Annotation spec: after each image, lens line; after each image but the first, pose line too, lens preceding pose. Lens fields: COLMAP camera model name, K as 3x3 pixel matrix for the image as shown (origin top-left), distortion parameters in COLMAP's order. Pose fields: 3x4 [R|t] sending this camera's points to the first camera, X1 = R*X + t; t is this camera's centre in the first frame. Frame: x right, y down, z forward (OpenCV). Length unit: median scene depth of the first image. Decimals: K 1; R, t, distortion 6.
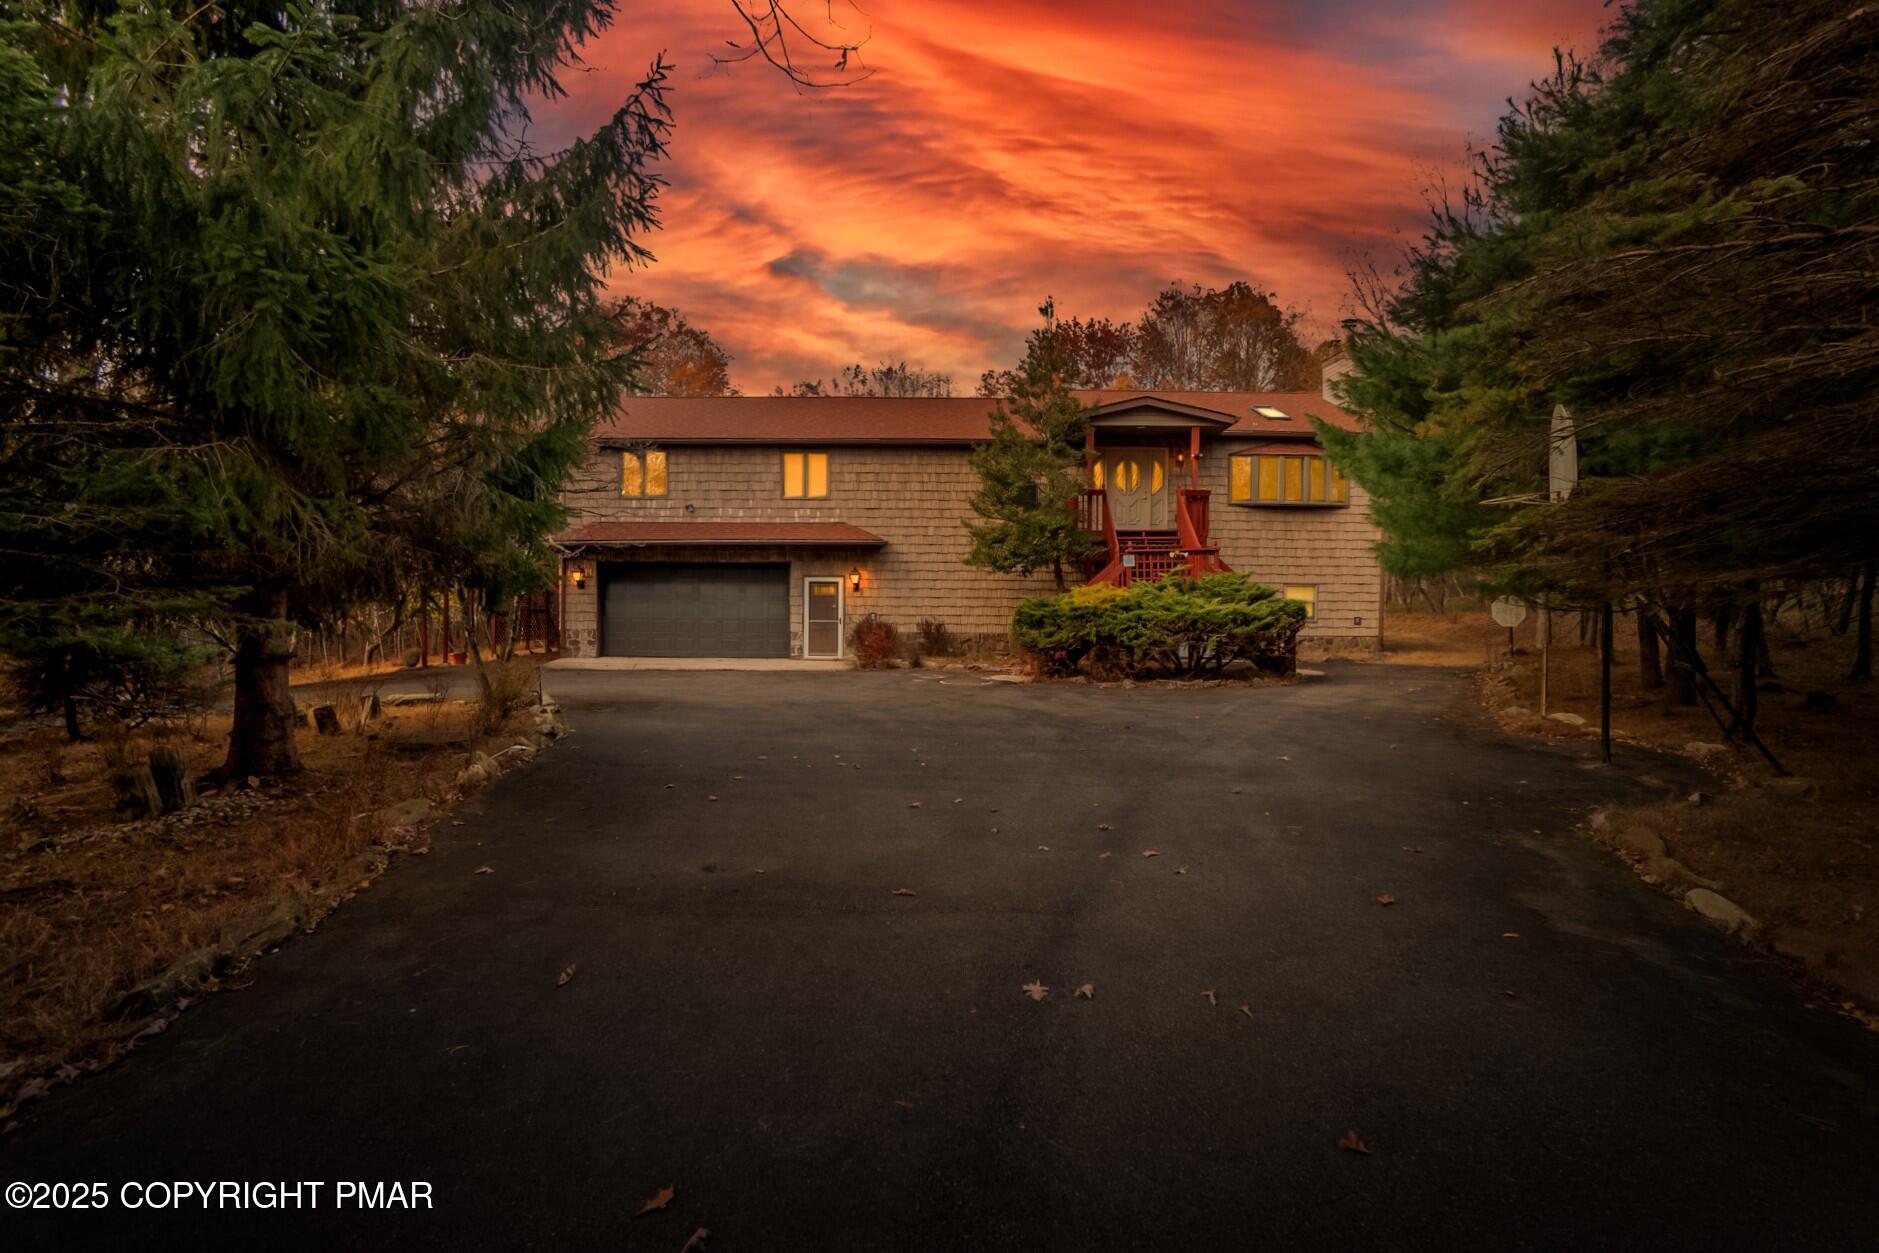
lens RADIAL K [[824.7, 0, 939.5], [0, 824.7, 626.5], [0, 0, 1]] dist [-0.001505, -0.000223]
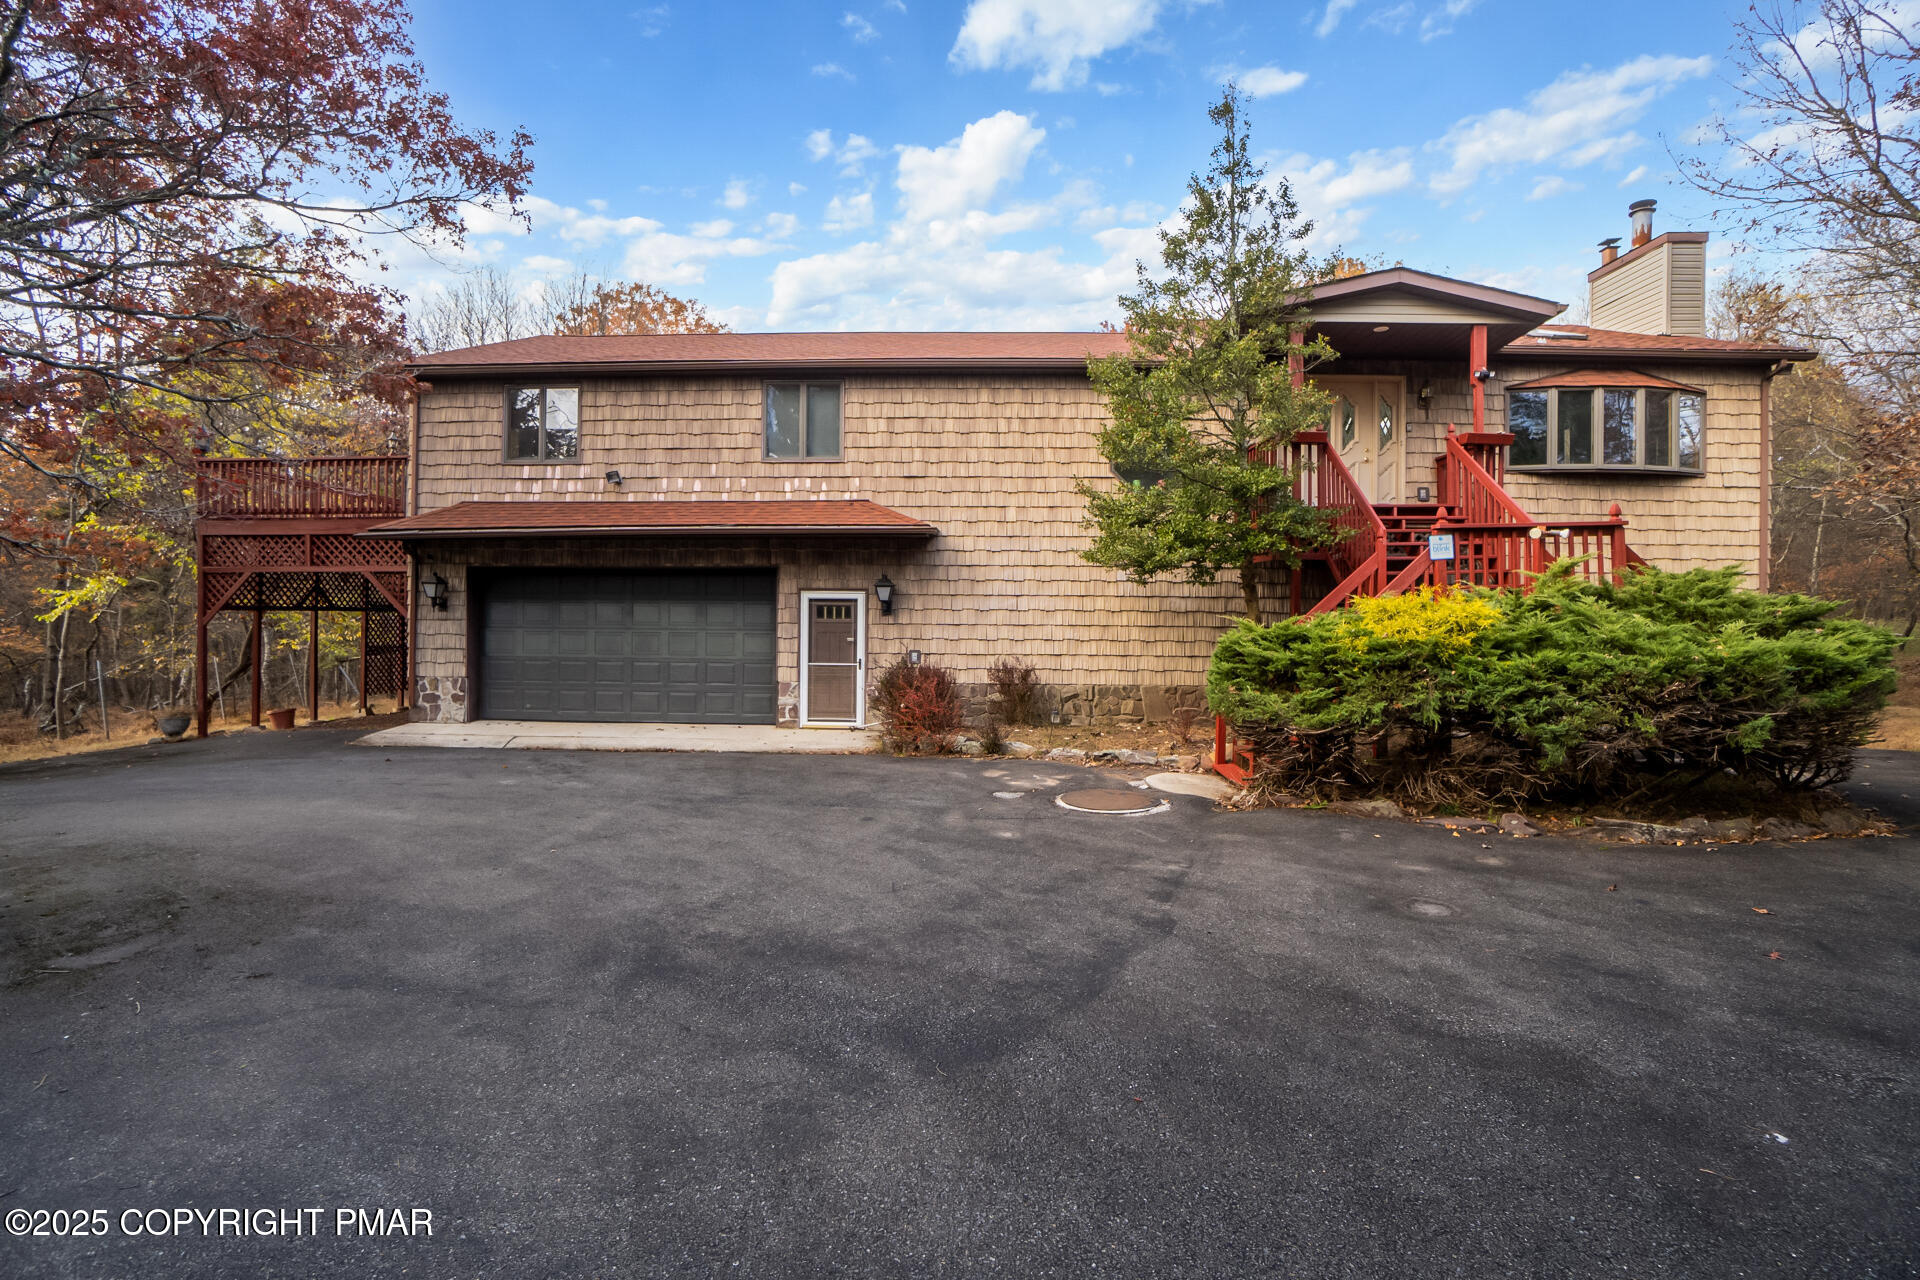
lens RADIAL K [[824.6, 0, 962.5], [0, 824.6, 656.2], [0, 0, 1]] dist [-0.001656, -0.000122]
pose [[0.999691, 0.001714, -0.024811, -0.030852], [-0.001795, 0.999993, -0.003241, -0.010541], [0.024806, 0.003285, 0.999687, 0.400800]]
